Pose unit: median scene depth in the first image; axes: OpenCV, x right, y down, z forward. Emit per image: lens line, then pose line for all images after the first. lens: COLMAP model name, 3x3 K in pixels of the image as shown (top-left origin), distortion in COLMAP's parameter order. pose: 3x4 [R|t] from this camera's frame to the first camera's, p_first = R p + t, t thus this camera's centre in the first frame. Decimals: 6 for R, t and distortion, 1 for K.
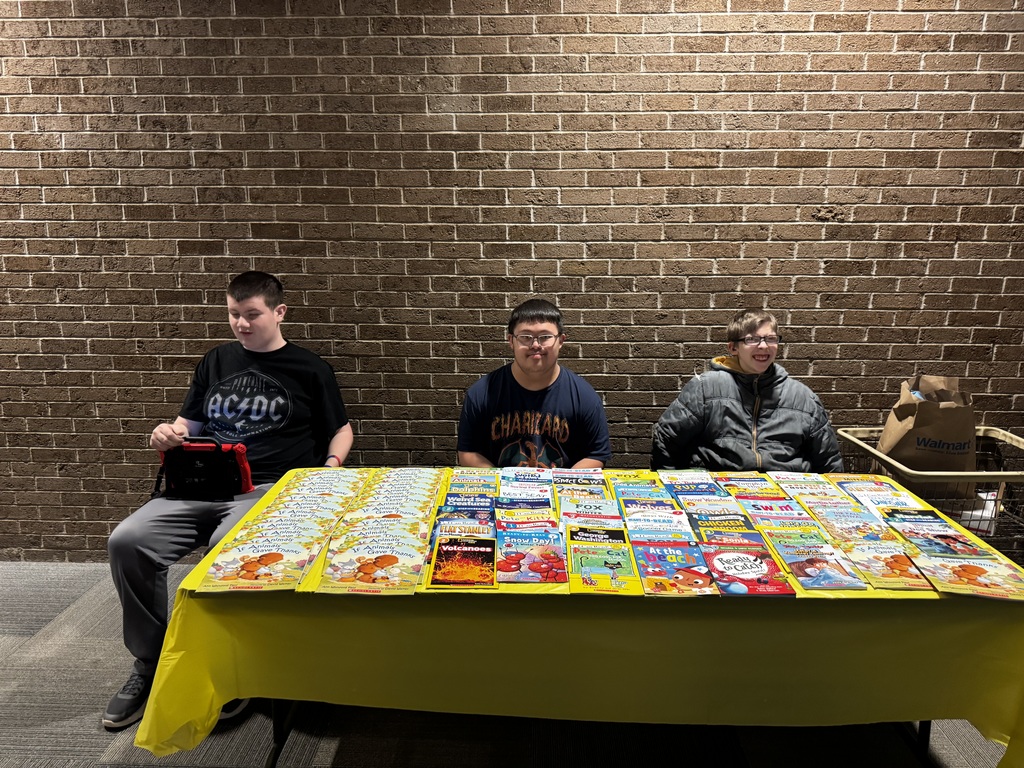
lens RADIAL K [[702.3, 0, 511.6], [0, 702.3, 383.7], [0, 0, 1]] dist [0.010701, -0.023098]
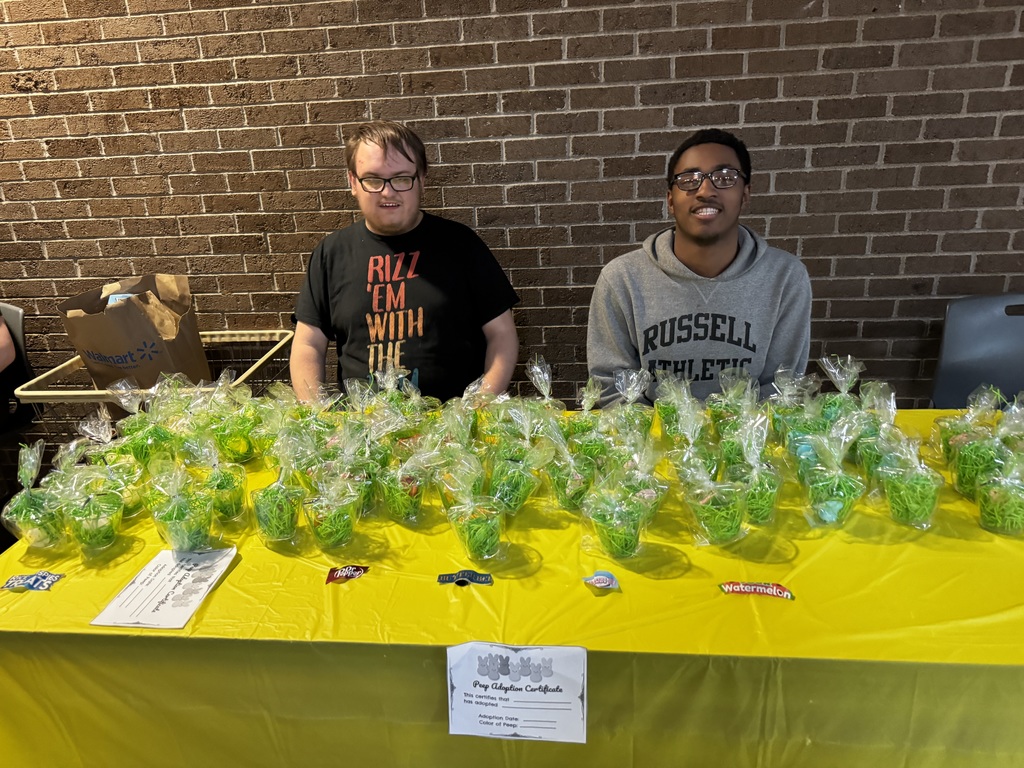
lens RADIAL K [[702.3, 0, 511.6], [0, 702.3, 384.7], [0, 0, 1]] dist [0.010701, -0.023098]
pose [[0.997888, -0.026221, -0.059434, 1.059712], [0.036037, 0.984677, 0.170627, -0.010136], [0.054050, -0.172408, 0.983542, 0.153992]]
